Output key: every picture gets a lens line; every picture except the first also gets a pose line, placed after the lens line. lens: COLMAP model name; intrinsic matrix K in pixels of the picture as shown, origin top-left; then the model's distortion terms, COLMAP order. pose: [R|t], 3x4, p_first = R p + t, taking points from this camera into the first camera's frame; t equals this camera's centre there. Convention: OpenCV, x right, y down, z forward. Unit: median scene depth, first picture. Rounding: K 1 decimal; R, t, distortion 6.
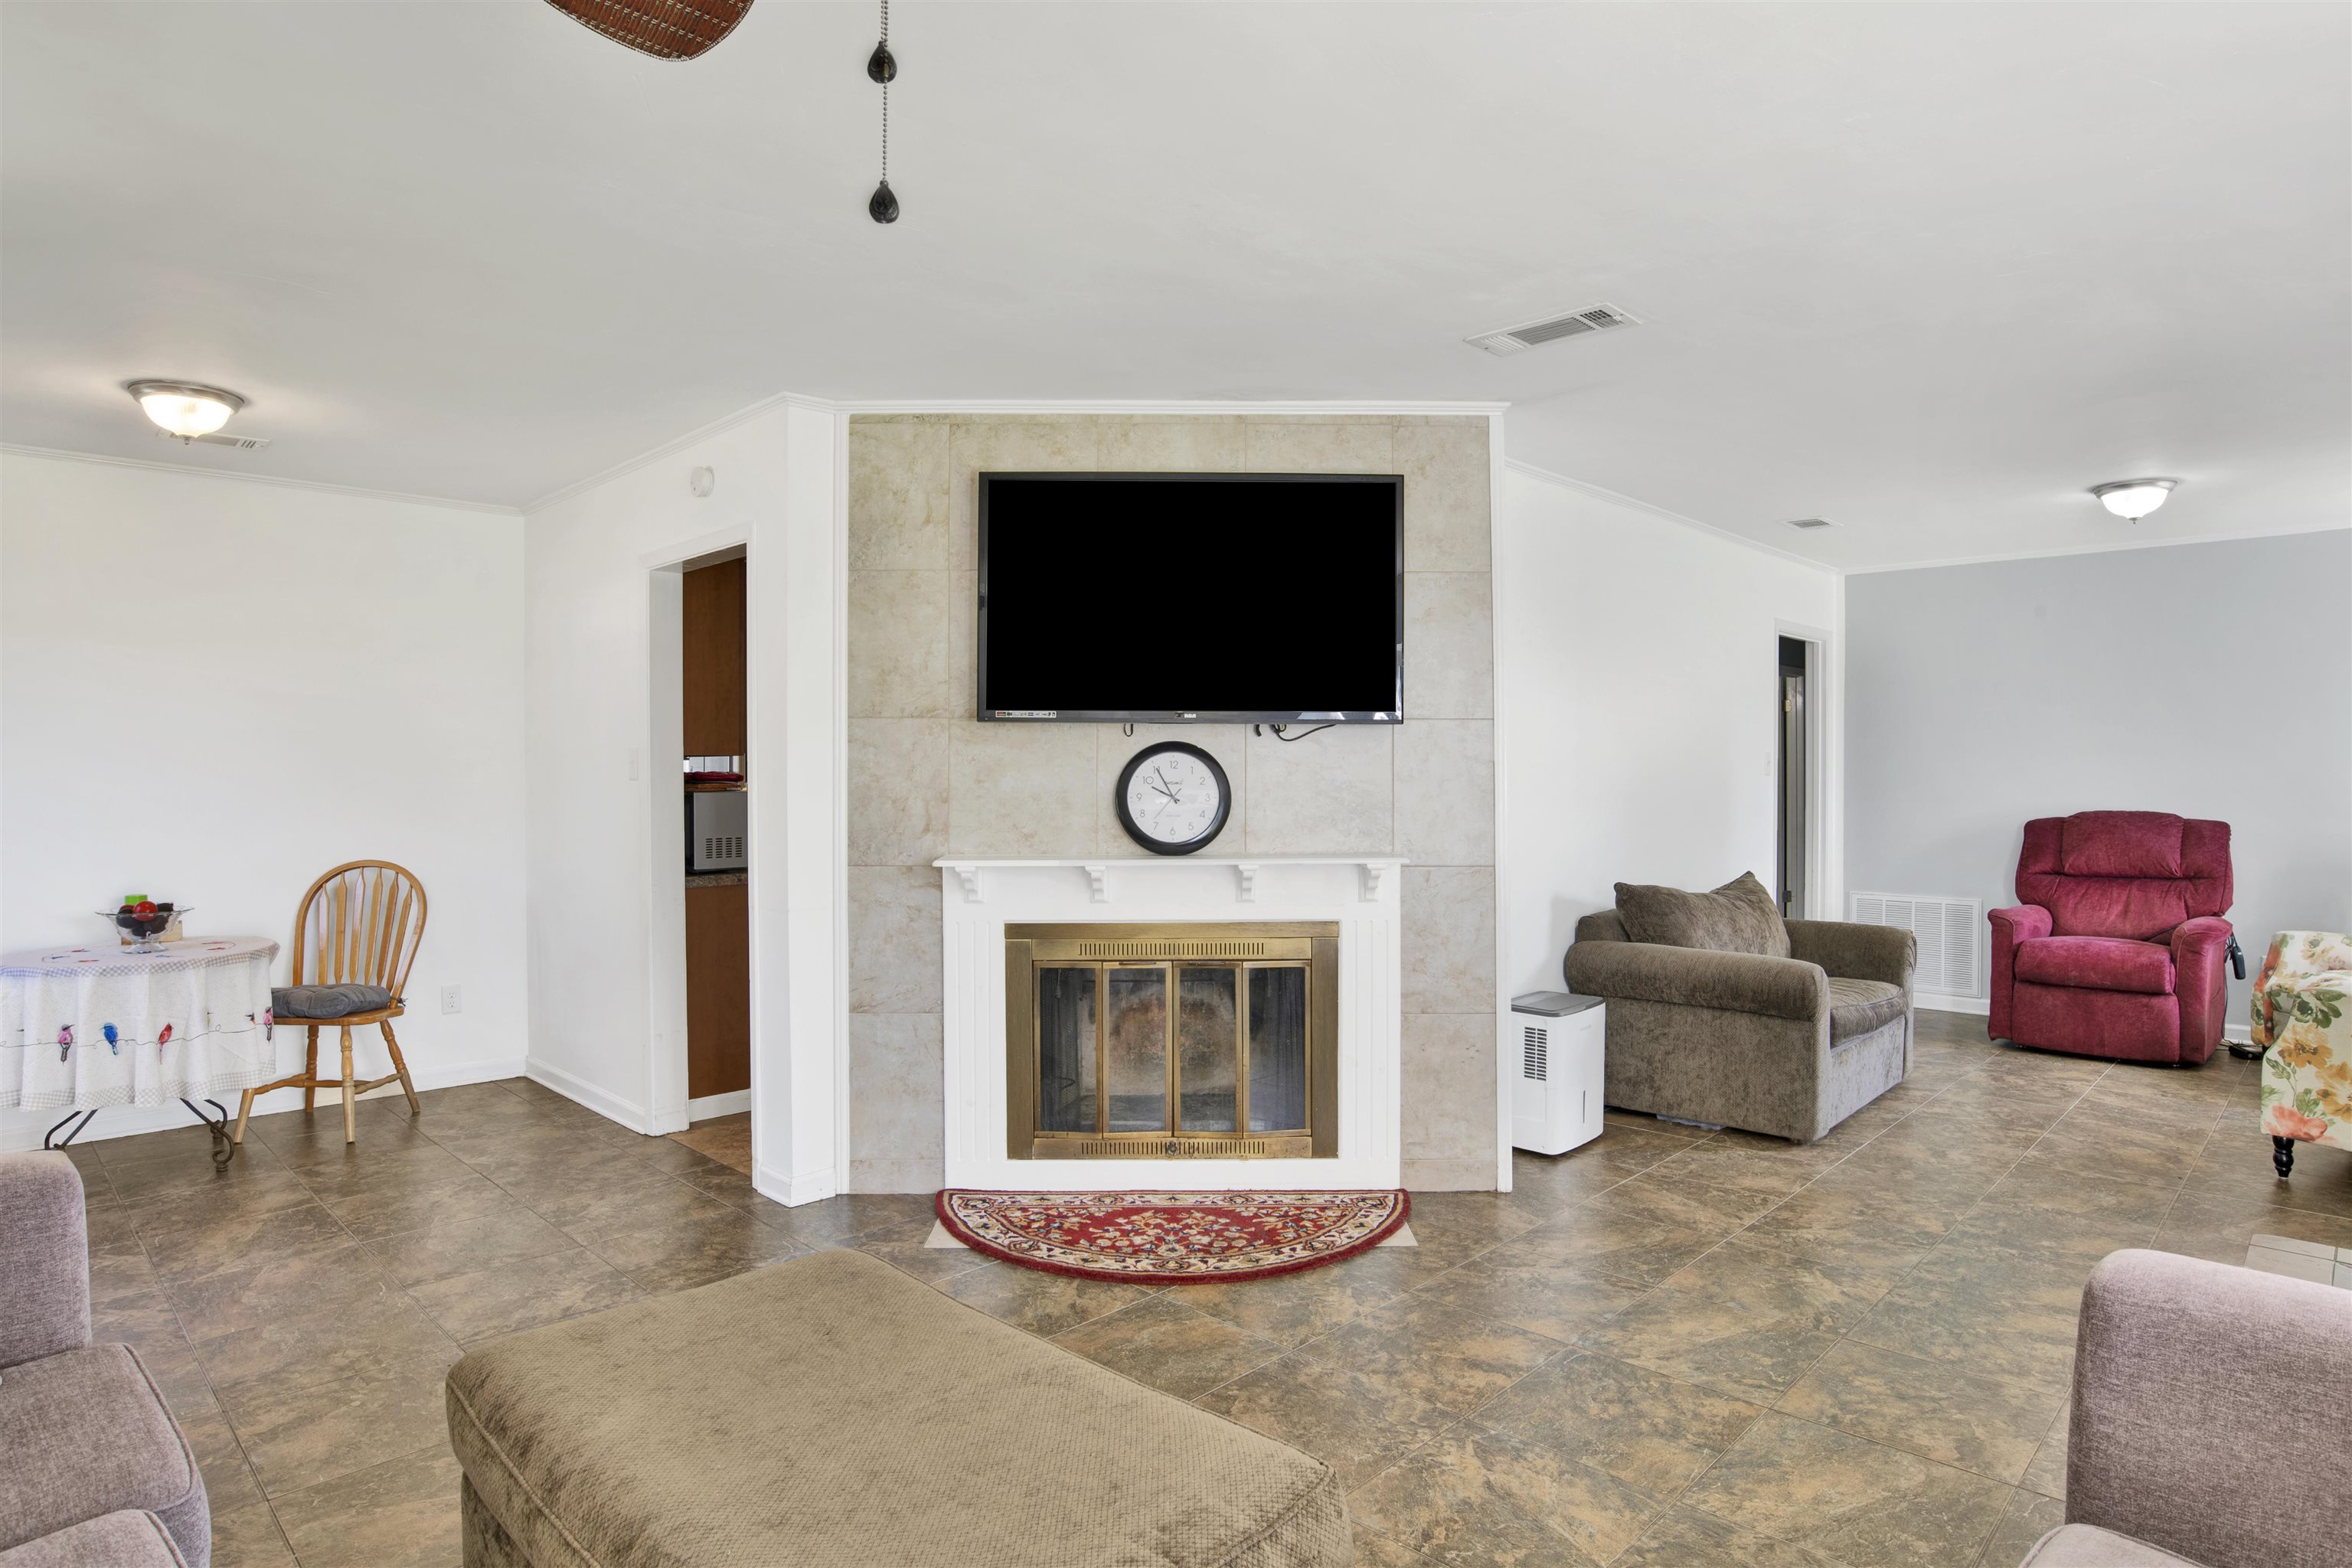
lens RADIAL K [[1296.2, 0, 1200.3], [0, 1296.2, 780.9], [0, 0, 1]] dist [-0.026767, 0.000578]
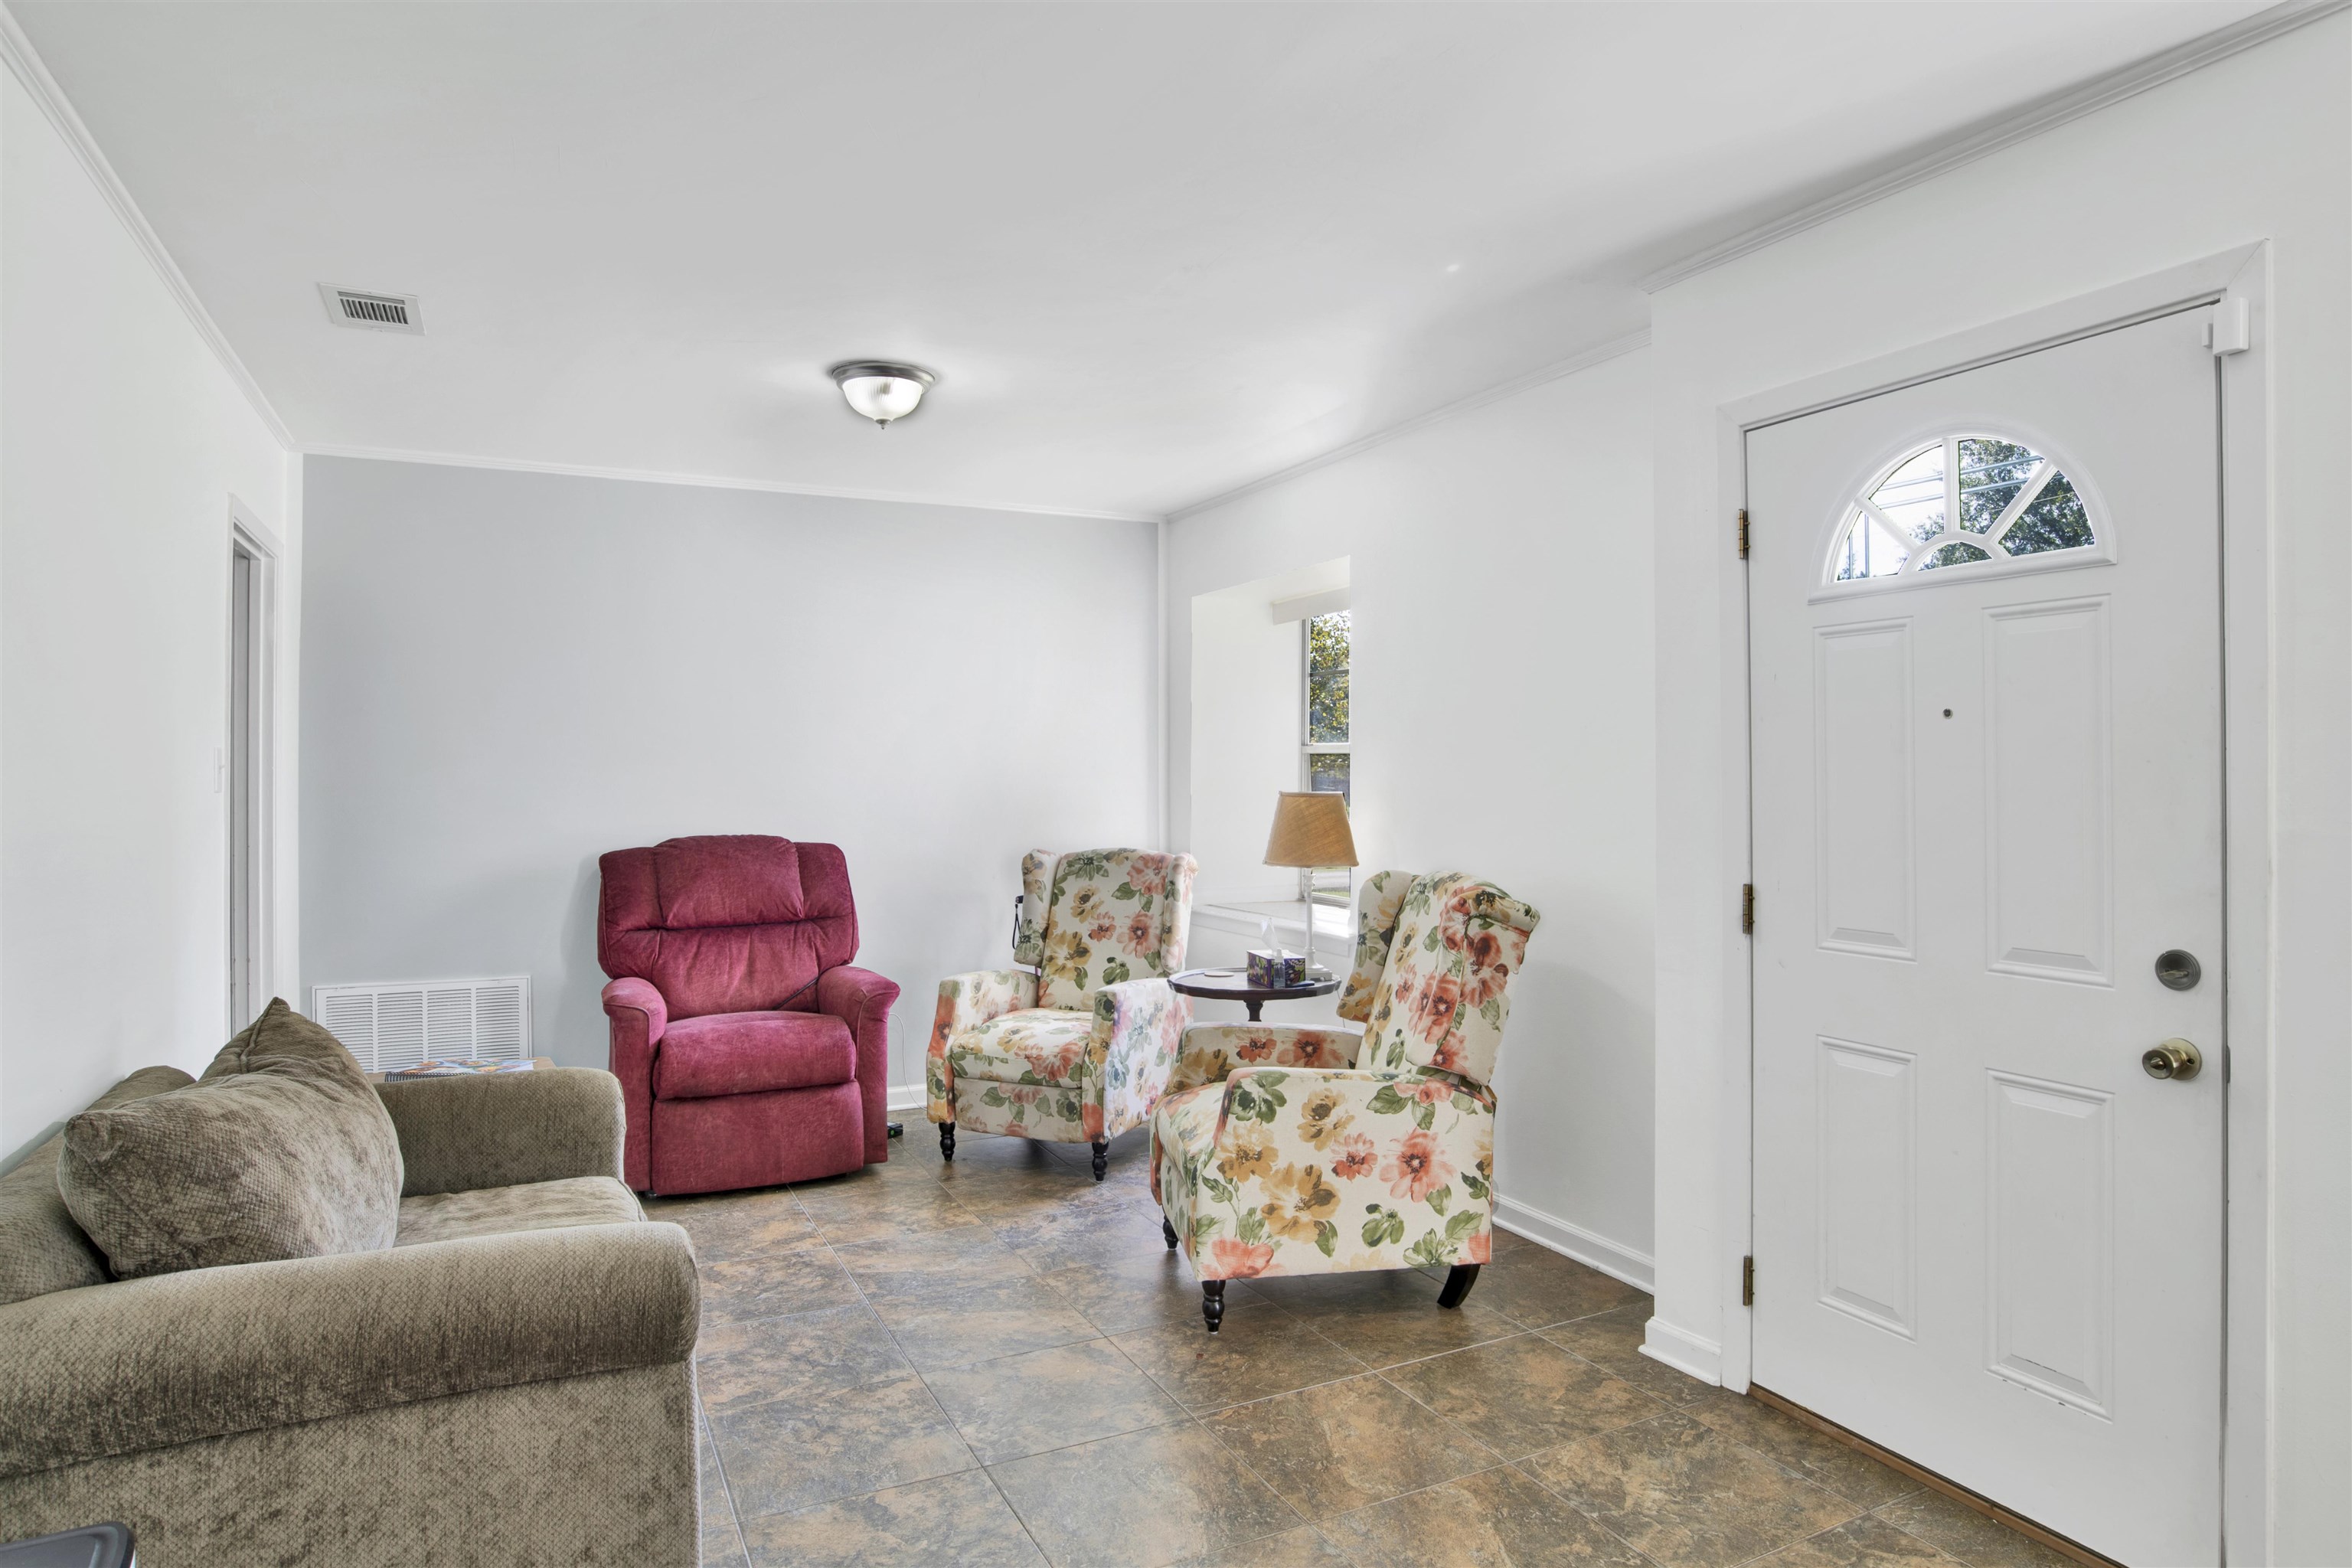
lens RADIAL K [[1329.4, 0, 1178.9], [0, 1329.4, 774.2], [0, 0, 1]] dist [-0.032595, 0.003279]
pose [[0.321778, 0.003694, 0.946808, 0.084052], [0.007494, 0.999951, -0.006449, -0.005892], [-0.946786, 0.009171, 0.321734, 0.557638]]
